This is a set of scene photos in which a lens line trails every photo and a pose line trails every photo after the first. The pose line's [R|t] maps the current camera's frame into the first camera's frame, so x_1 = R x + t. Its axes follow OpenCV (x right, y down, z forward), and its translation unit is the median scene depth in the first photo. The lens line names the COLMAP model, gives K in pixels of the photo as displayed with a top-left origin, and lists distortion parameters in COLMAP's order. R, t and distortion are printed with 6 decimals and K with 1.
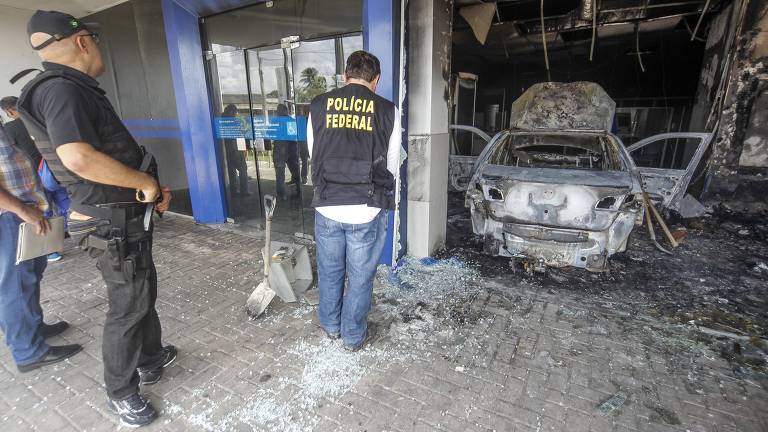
lens RADIAL K [[362.5, 0, 384.0], [0, 362.5, 216.0], [0, 0, 1]] dist [-0.002998, -0.000372]
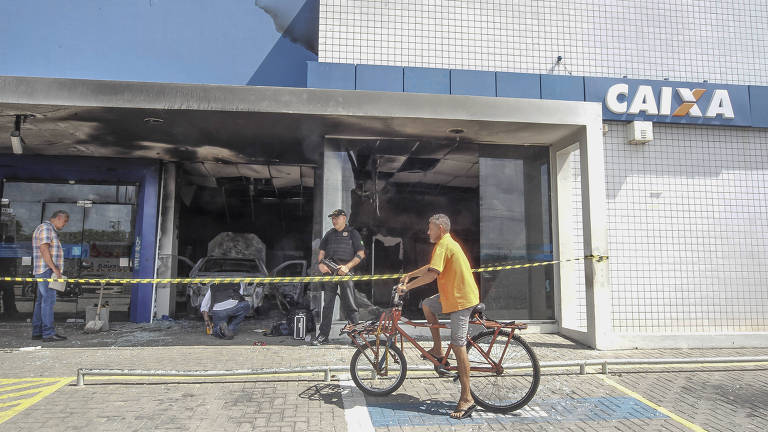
lens RADIAL K [[453.3, 0, 366.7], [0, 453.3, 215.9], [0, 0, 1]] dist [-0.002428, -0.000479]
pose [[0.782080, 0.081758, 0.617791, -0.473886], [0.146092, 0.939676, -0.309299, 0.409122], [-0.605811, 0.332151, 0.722958, -1.249412]]
